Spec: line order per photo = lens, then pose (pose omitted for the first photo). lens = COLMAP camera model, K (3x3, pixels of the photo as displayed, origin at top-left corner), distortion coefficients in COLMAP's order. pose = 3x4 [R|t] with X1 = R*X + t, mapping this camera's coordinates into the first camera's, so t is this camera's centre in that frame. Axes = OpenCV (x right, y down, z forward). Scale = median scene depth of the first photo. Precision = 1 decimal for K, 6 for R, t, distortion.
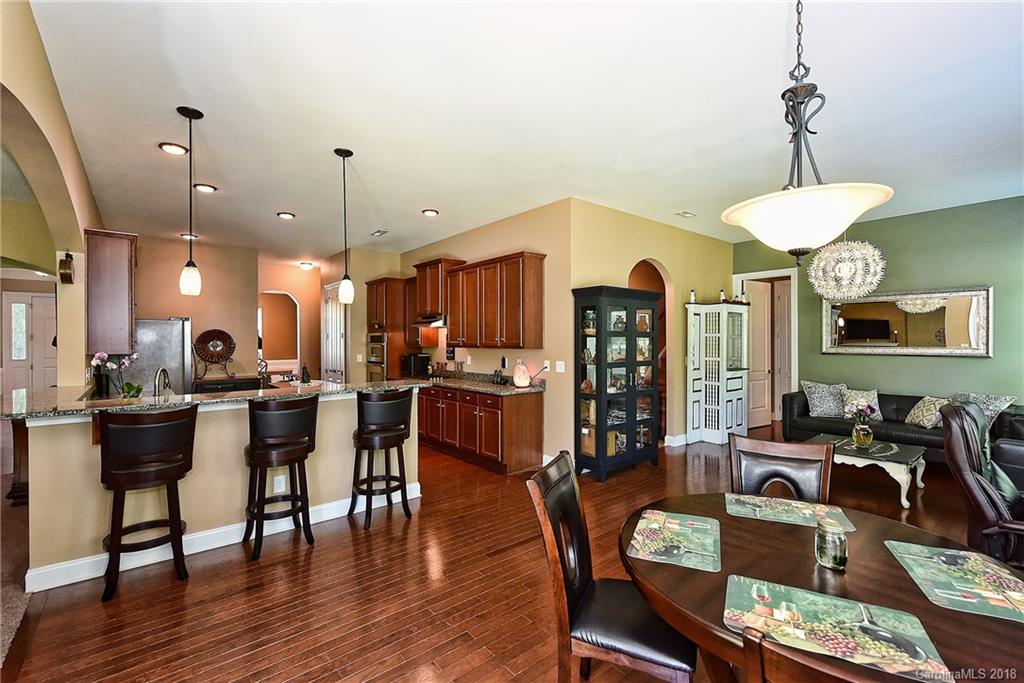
lens RADIAL K [[454.8, 0, 513.1], [0, 454.8, 340.7], [0, 0, 1]] dist [0.002505, 0.000124]
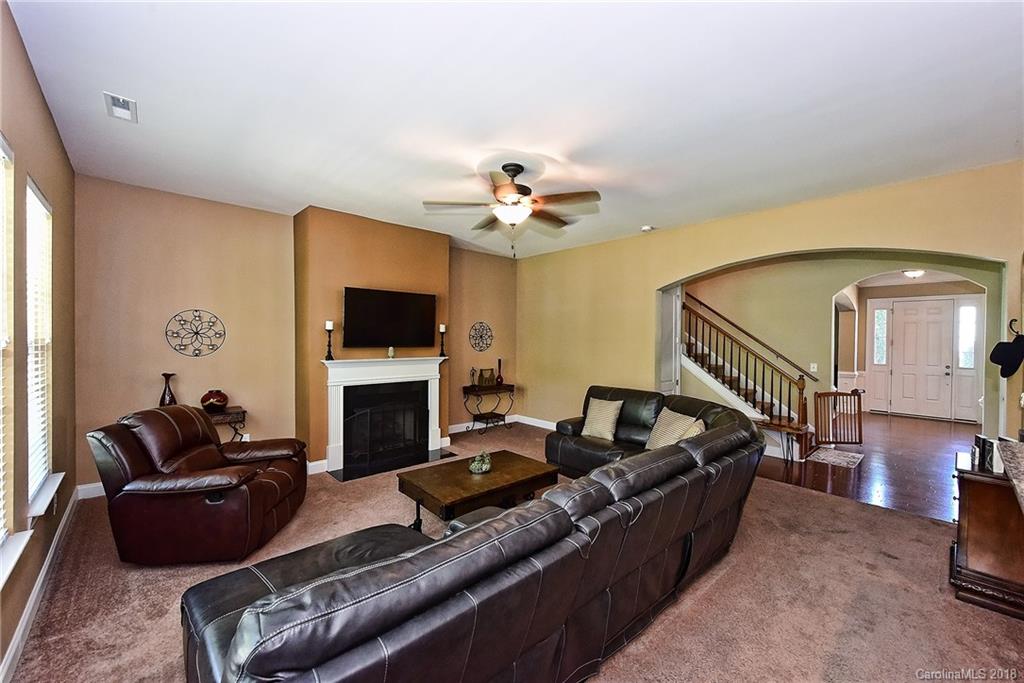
lens RADIAL K [[414.5, 0, 513.0], [0, 414.5, 343.2], [0, 0, 1]] dist [0.000679, 0.000011]
pose [[0.019539, 0.009846, -0.999761, -0.236068], [-0.012266, 0.999879, 0.009607, -0.004364], [0.999734, 0.012075, 0.019657, 0.221456]]
